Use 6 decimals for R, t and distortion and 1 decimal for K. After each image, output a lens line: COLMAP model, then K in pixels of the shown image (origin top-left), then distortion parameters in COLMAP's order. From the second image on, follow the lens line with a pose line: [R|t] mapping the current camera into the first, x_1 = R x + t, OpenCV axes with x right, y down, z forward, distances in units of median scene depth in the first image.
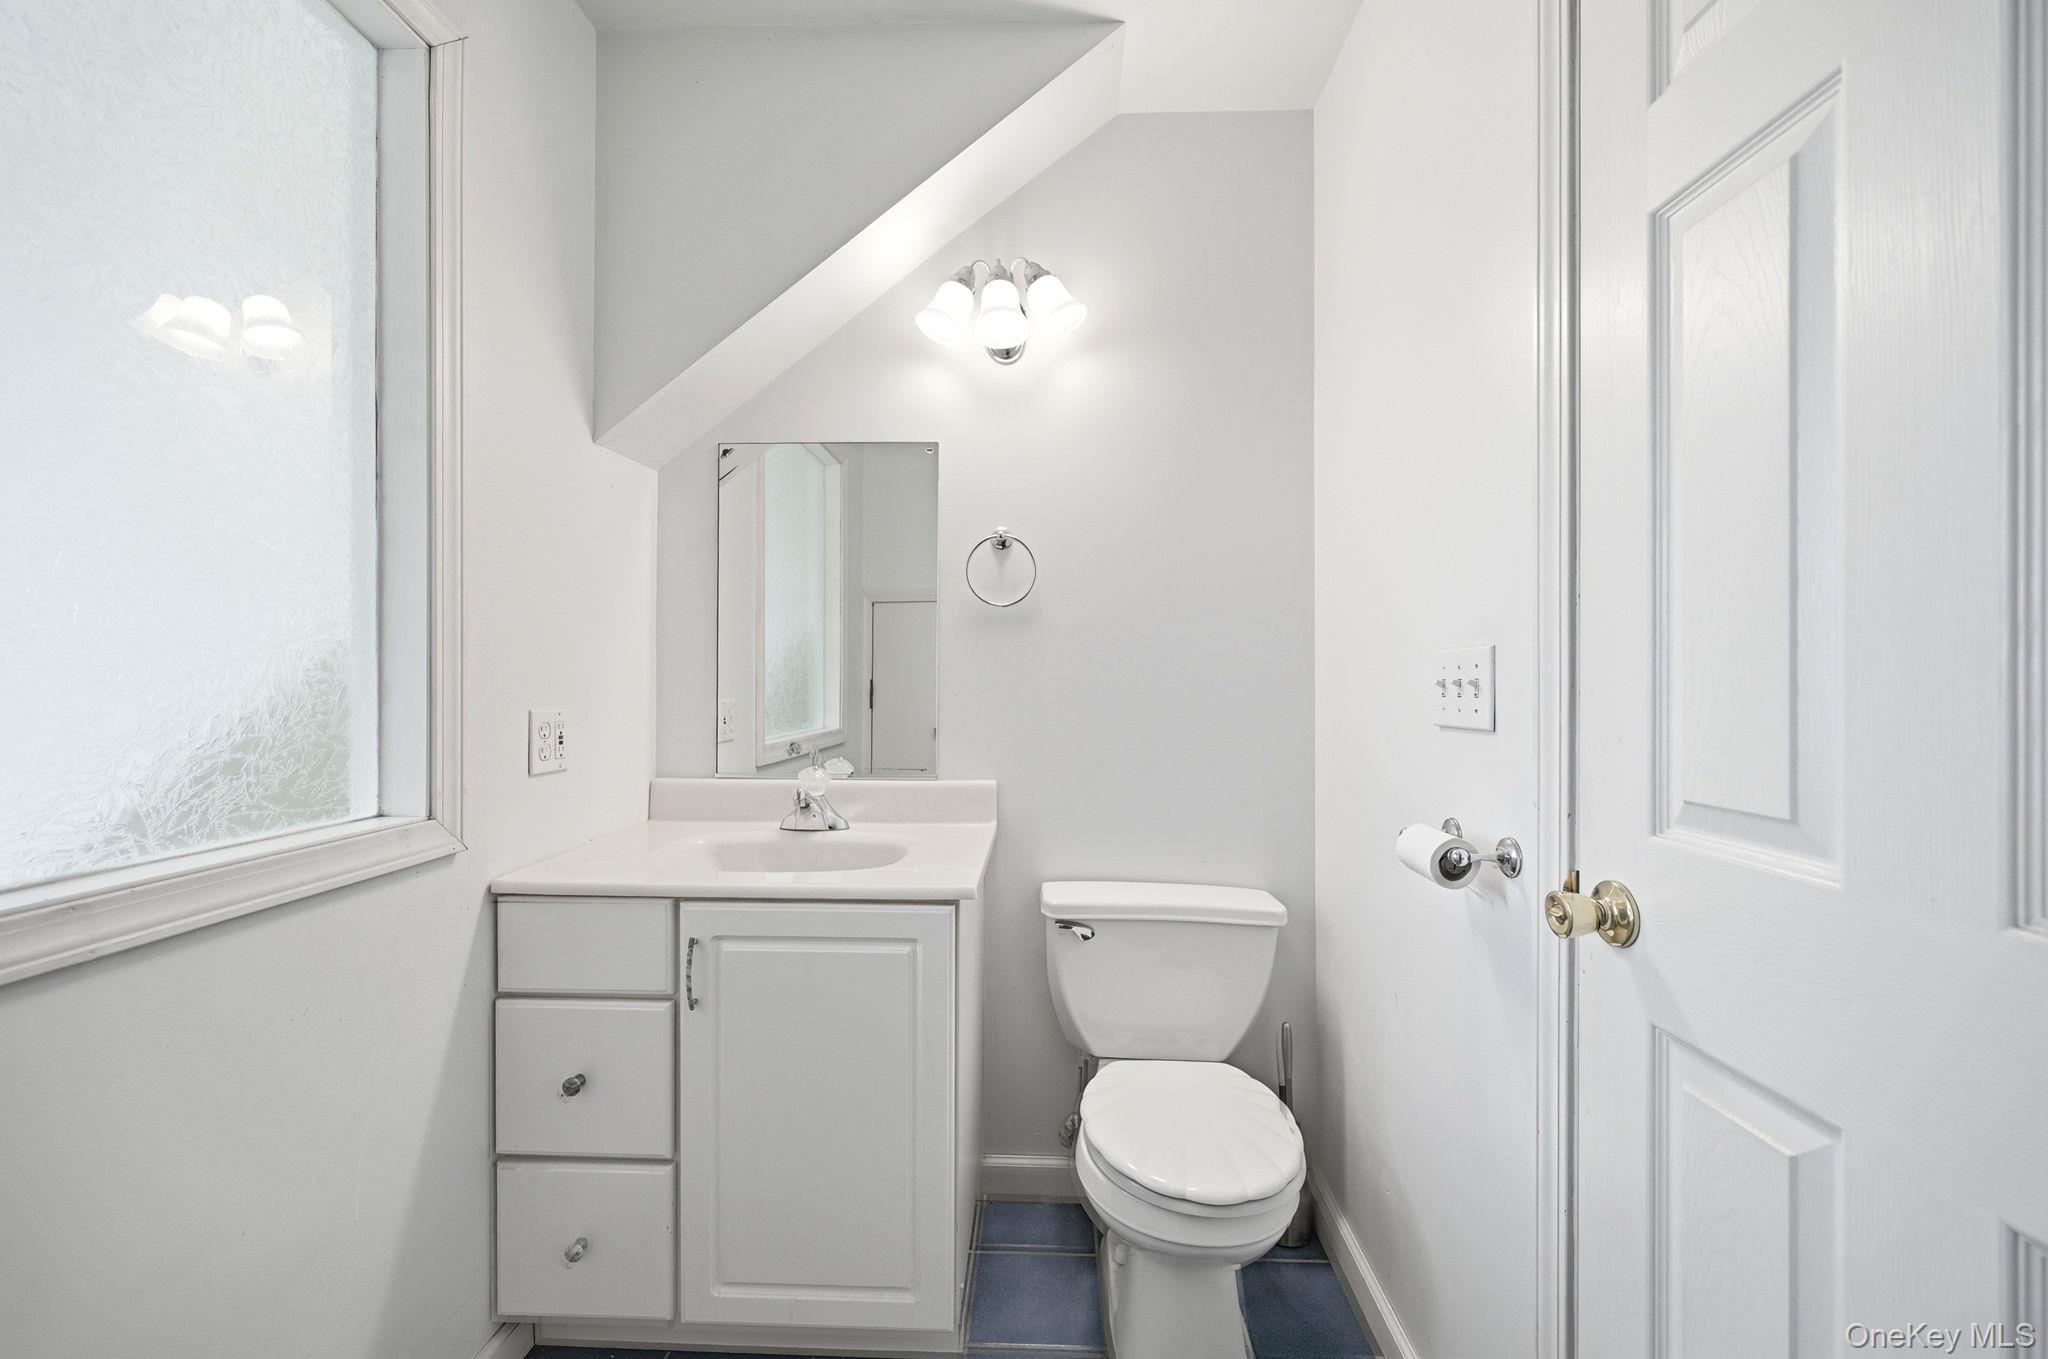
lens RADIAL K [[830.9, 0, 1027.2], [0, 830.9, 680.6], [0, 0, 1]] dist [0.001577, 0.000334]
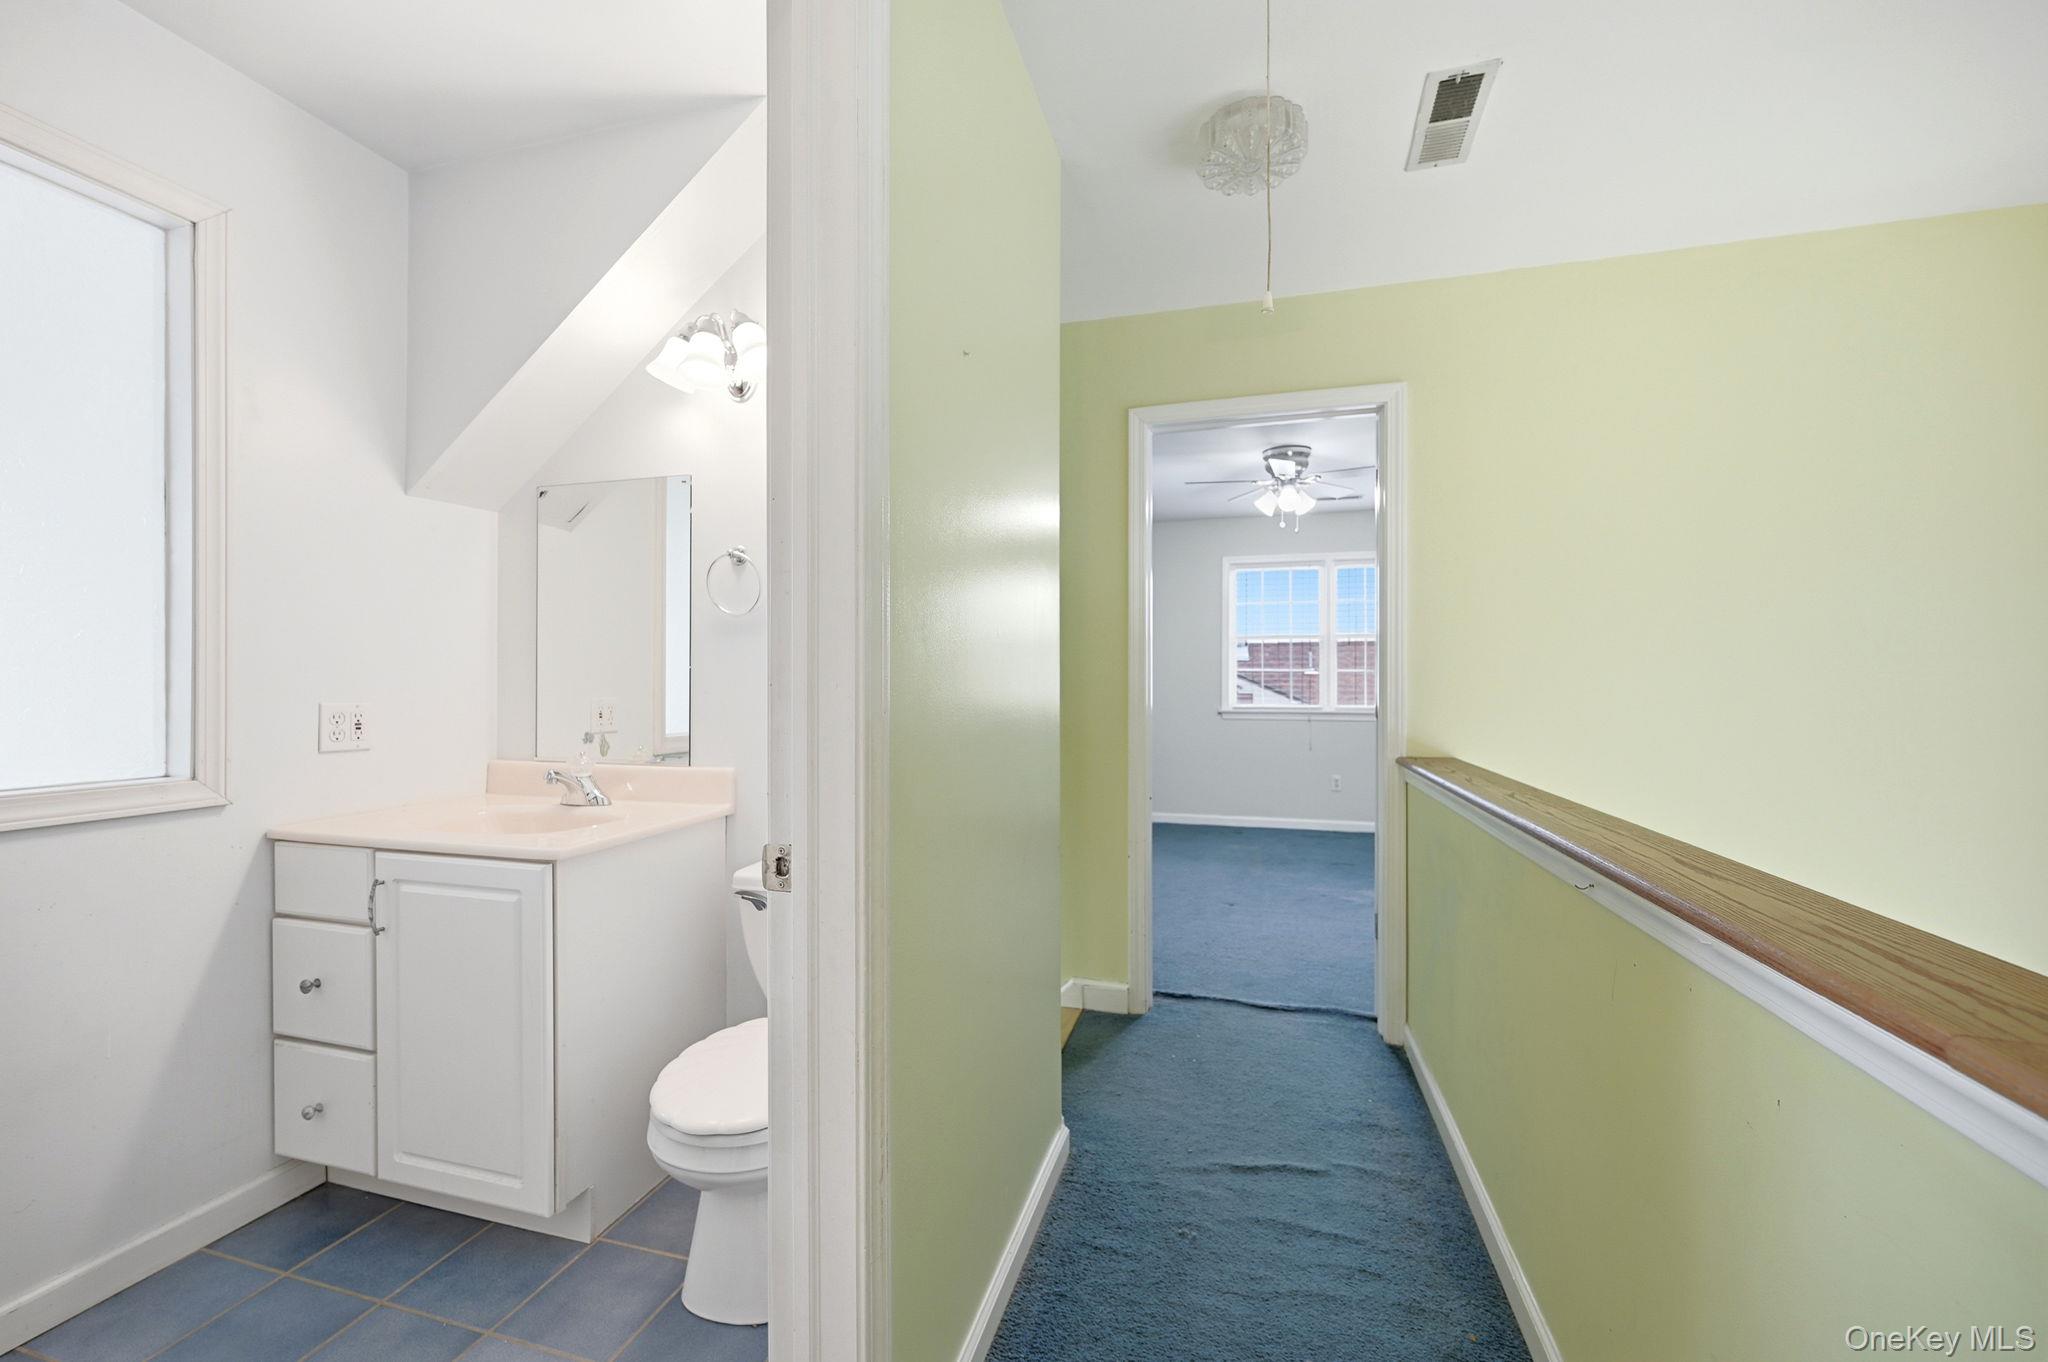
lens RADIAL K [[830.9, 0, 1032.7], [0, 830.9, 681.1], [0, 0, 1]] dist [0.001577, 0.000334]
pose [[0.969206, -0.002162, -0.246241, 0.885399], [0.001392, 0.999994, -0.003303, 0.008282], [0.246247, 0.002859, 0.969203, -0.000421]]
